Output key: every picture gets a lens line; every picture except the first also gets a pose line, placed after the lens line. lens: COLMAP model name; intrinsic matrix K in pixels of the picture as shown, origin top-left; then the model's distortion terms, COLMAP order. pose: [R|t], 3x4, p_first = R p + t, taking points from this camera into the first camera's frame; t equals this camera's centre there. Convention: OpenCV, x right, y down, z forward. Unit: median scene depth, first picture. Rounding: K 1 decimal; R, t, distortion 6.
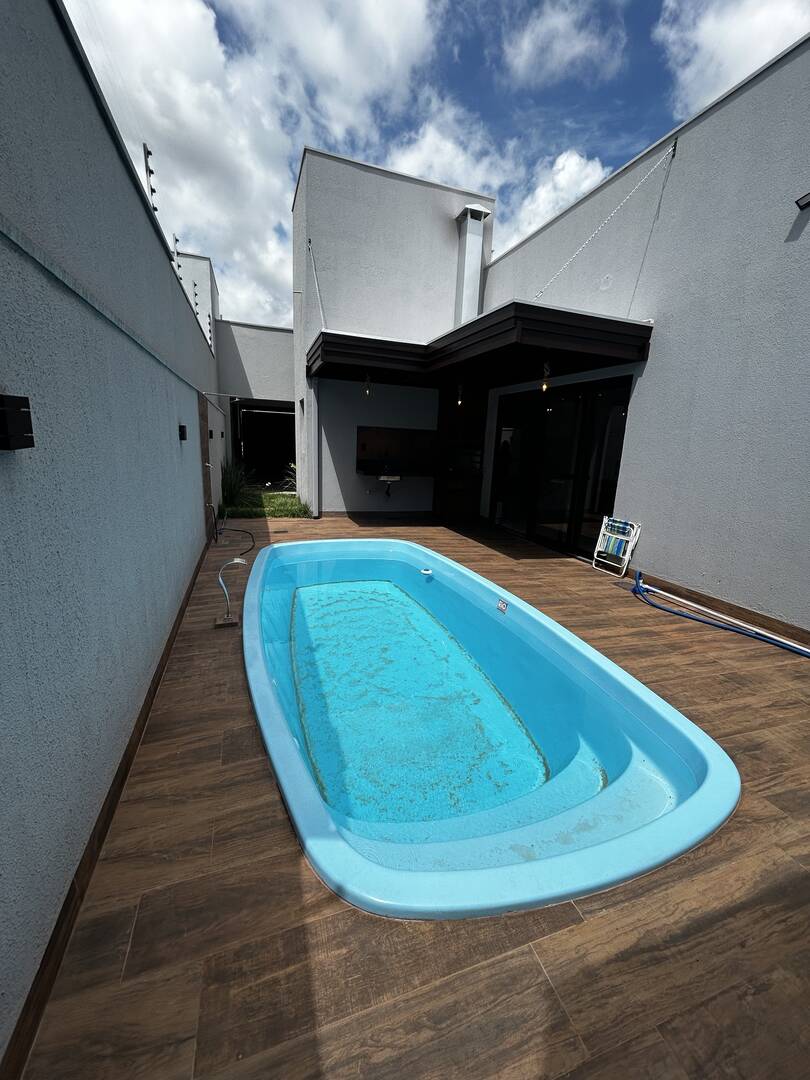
lens RADIAL K [[433.7, 0, 404.9], [0, 433.7, 538.2], [0, 0, 1]] dist [0.000843, 0.000188]
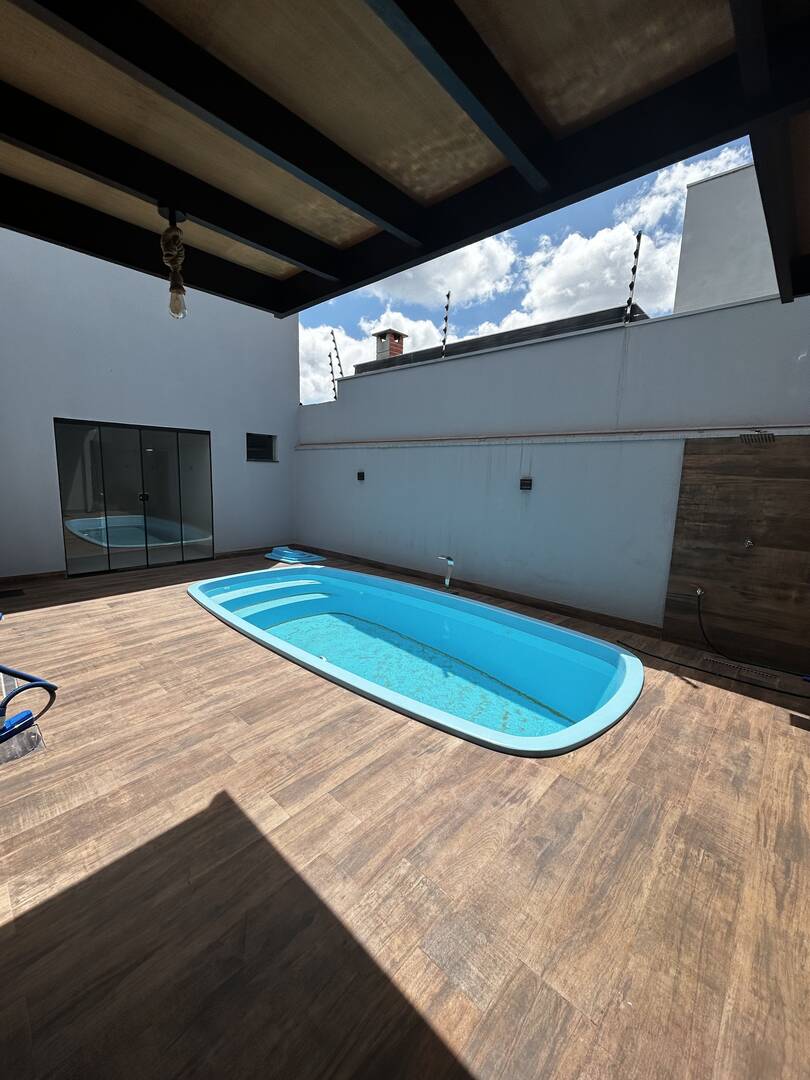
lens RADIAL K [[433.7, 0, 404.9], [0, 433.7, 538.2], [0, 0, 1]] dist [0.000843, 0.000188]
pose [[-0.882374, 0.000135, -0.470549, 0.430772], [-0.168055, 0.933958, 0.315405, -0.419969], [0.439515, 0.357384, -0.824077, 1.876676]]
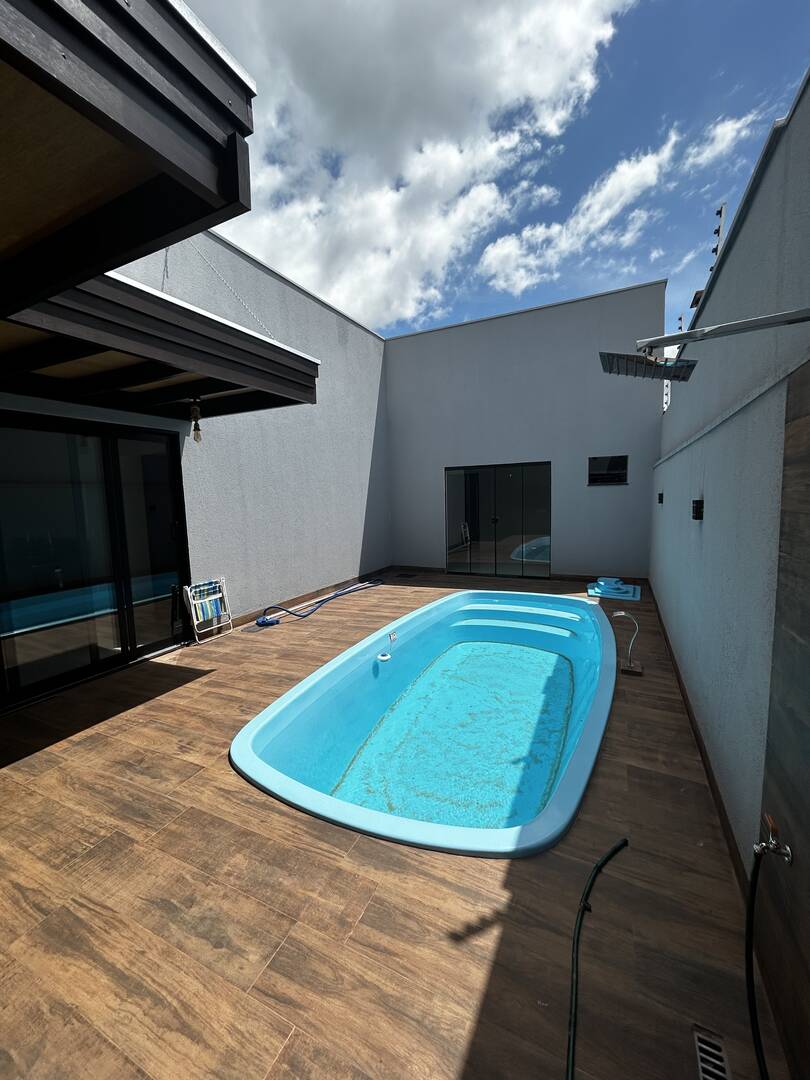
lens RADIAL K [[433.7, 0, 404.9], [0, 433.7, 538.2], [0, 0, 1]] dist [0.000843, 0.000188]
pose [[-0.703311, -0.097024, 0.704230, -0.637965], [0.149834, 0.948156, 0.280269, -0.449343], [-0.694912, 0.302634, -0.652311, 1.723073]]
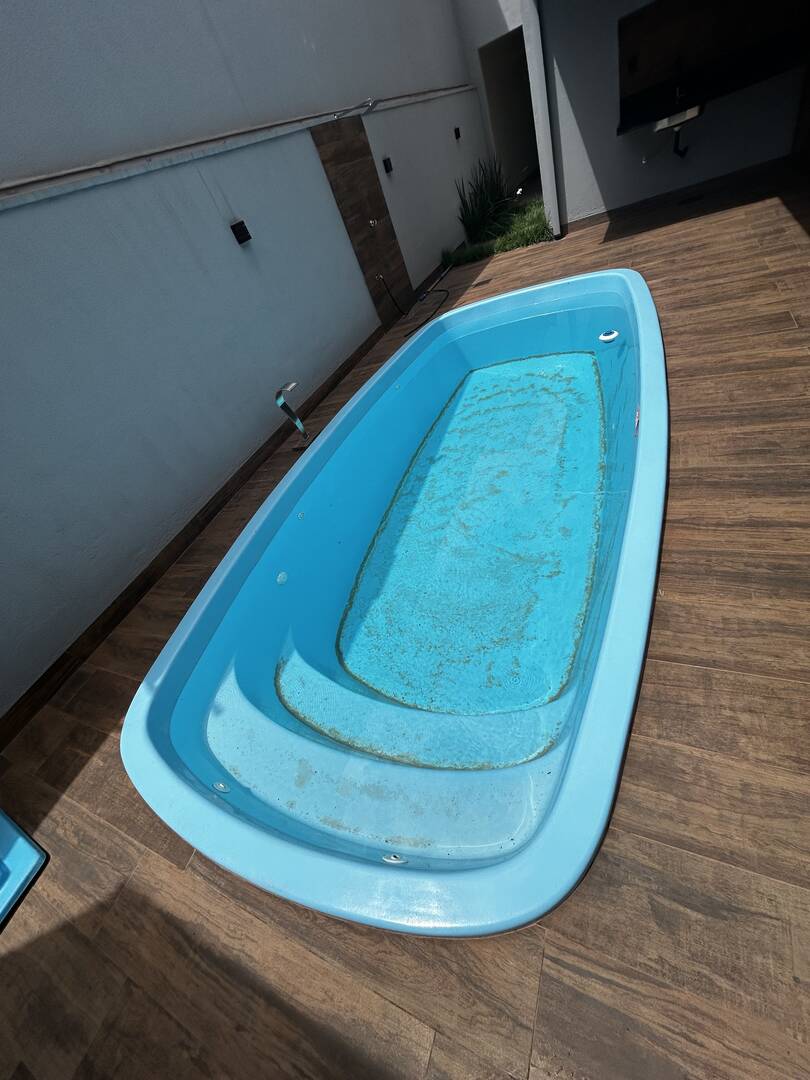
lens RADIAL K [[433.7, 0, 404.9], [0, 433.7, 538.2], [0, 0, 1]] dist [0.000843, 0.000188]
pose [[0.691934, 0.216678, -0.688678, 0.454571], [0.220012, 0.845243, 0.486990, -0.064374], [0.687621, -0.488482, 0.537180, 0.408696]]
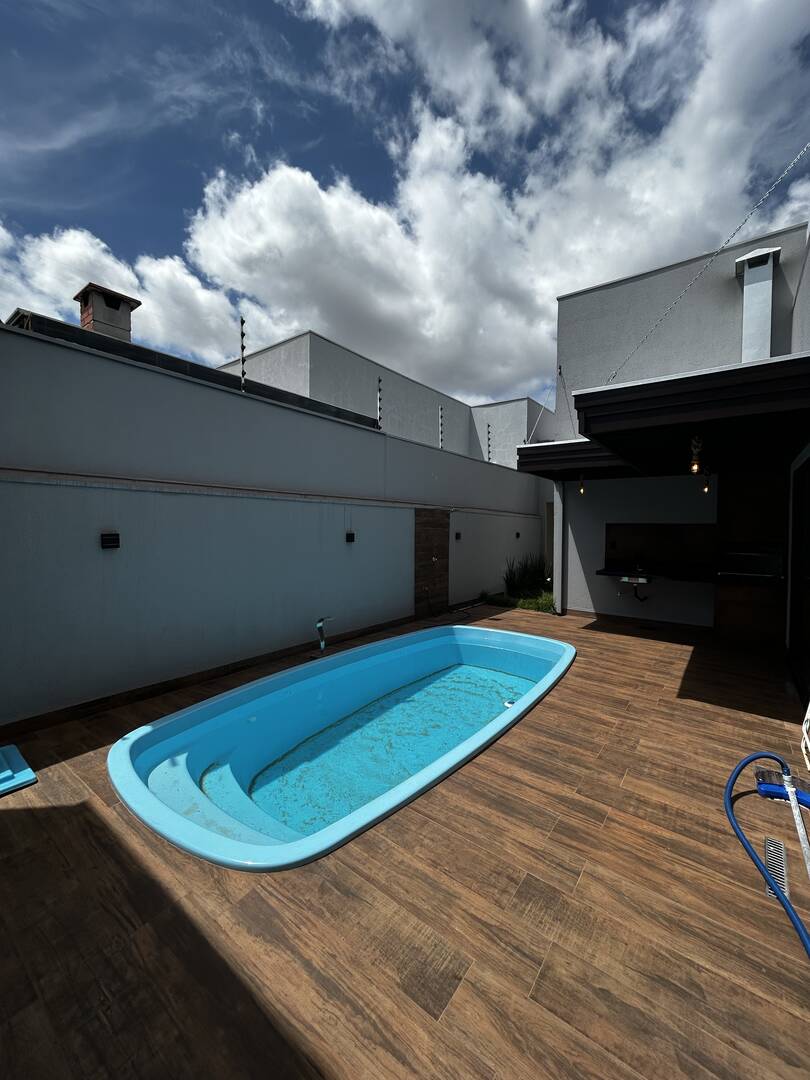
lens RADIAL K [[433.7, 0, 404.9], [0, 433.7, 538.2], [0, 0, 1]] dist [0.000843, 0.000188]
pose [[0.556257, -0.016771, -0.830841, 0.886806], [-0.166255, 0.977338, -0.131037, -0.058289], [0.814210, 0.211021, 0.540862, 0.270725]]
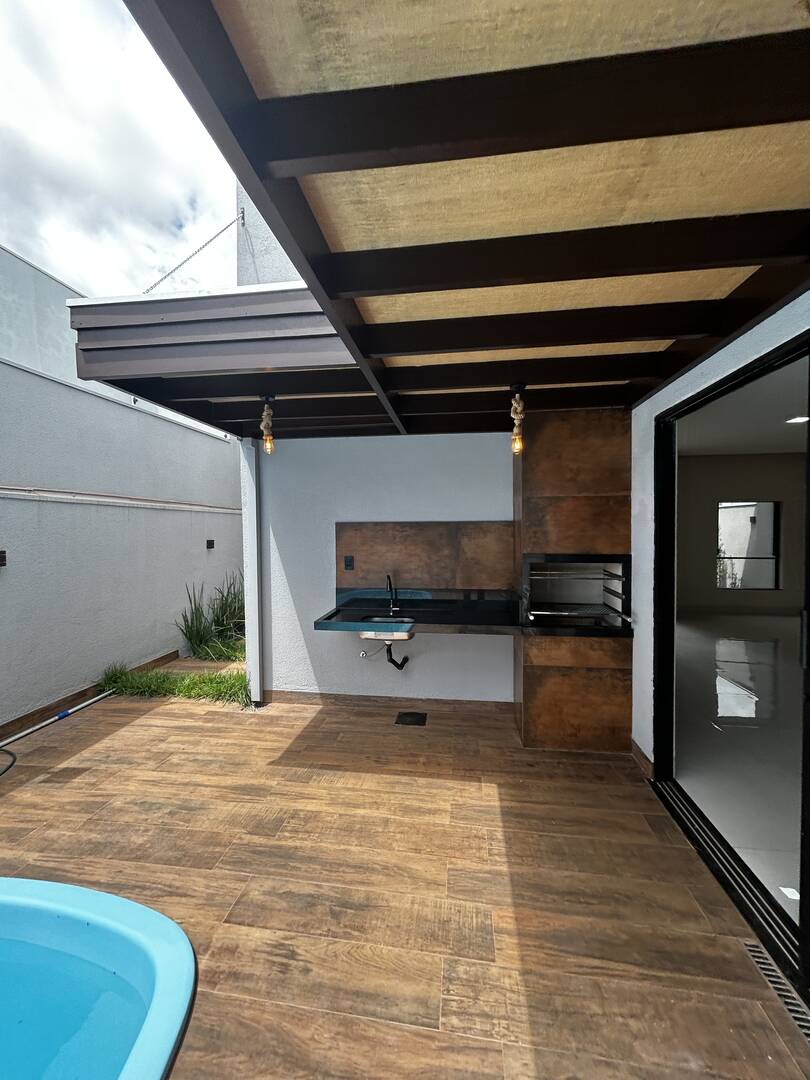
lens RADIAL K [[433.7, 0, 404.9], [0, 433.7, 538.2], [0, 0, 1]] dist [0.000843, 0.000188]
pose [[0.893786, -0.039734, -0.446729, 0.375081], [-0.049068, 0.981425, -0.185465, -0.309083], [0.445801, 0.187686, 0.875235, 1.226519]]
